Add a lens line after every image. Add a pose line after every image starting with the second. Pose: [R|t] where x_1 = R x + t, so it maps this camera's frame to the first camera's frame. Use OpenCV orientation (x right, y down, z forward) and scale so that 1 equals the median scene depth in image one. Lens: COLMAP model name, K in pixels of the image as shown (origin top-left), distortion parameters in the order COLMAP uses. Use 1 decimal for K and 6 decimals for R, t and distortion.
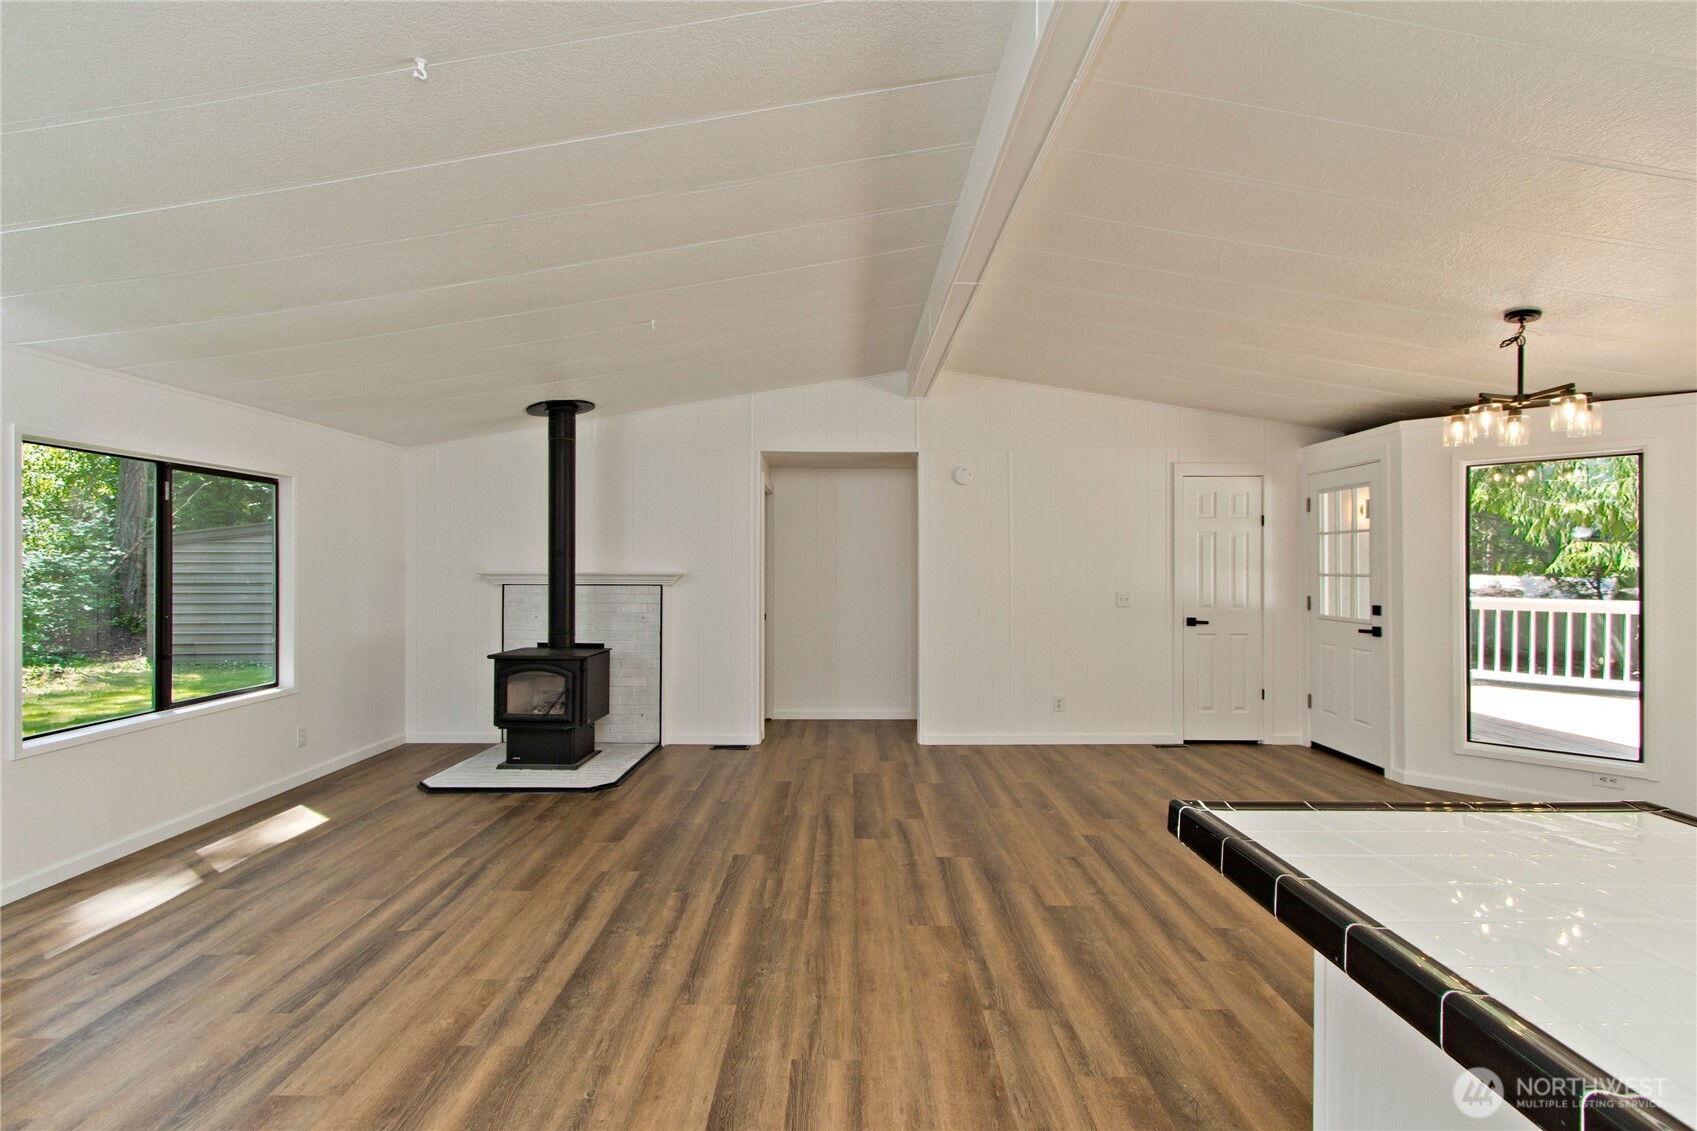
lens RADIAL K [[769.6, 0, 844.0], [0, 769.6, 567.7], [0, 0, 1]] dist [0.002420, -0.000536]
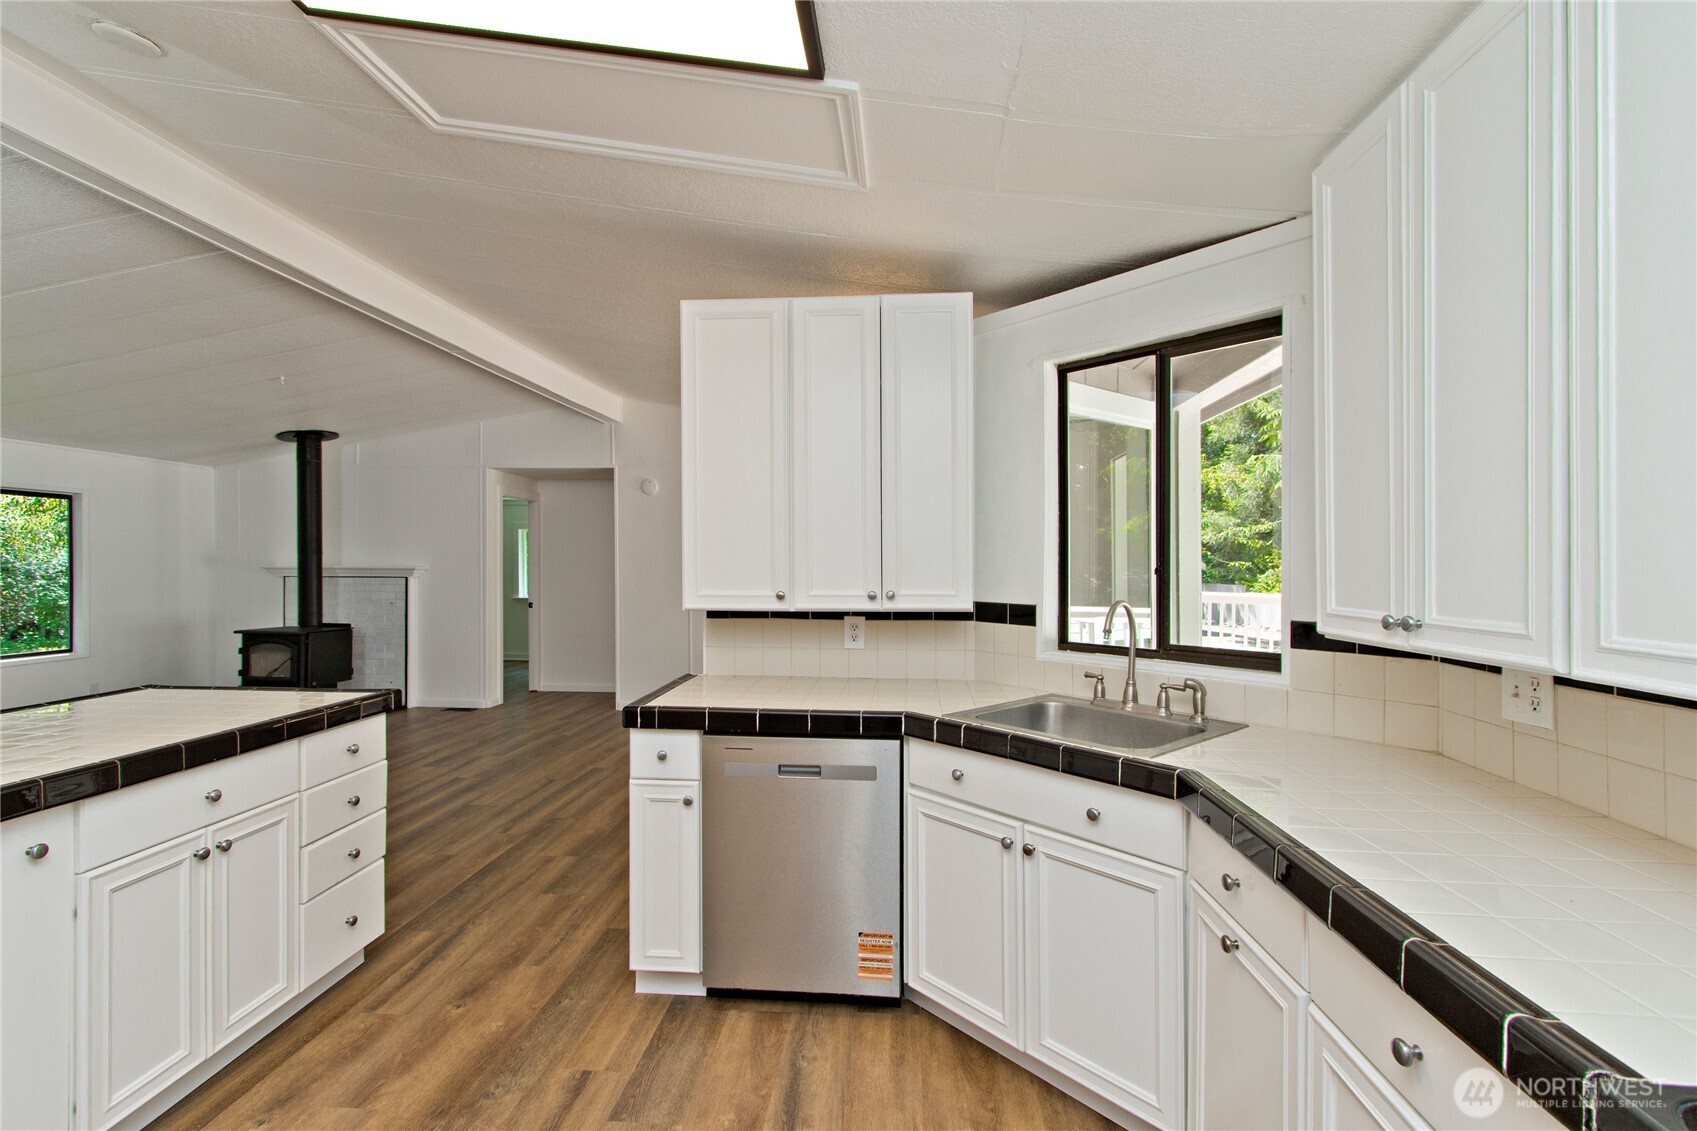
lens RADIAL K [[769.6, 0, 844.0], [0, 769.6, 567.7], [0, 0, 1]] dist [0.002420, -0.000536]
pose [[0.997181, 0.001726, -0.075020, 0.922138], [-0.001656, 0.999998, 0.000993, 0.008254], [0.075021, -0.000866, 0.997182, -0.295187]]
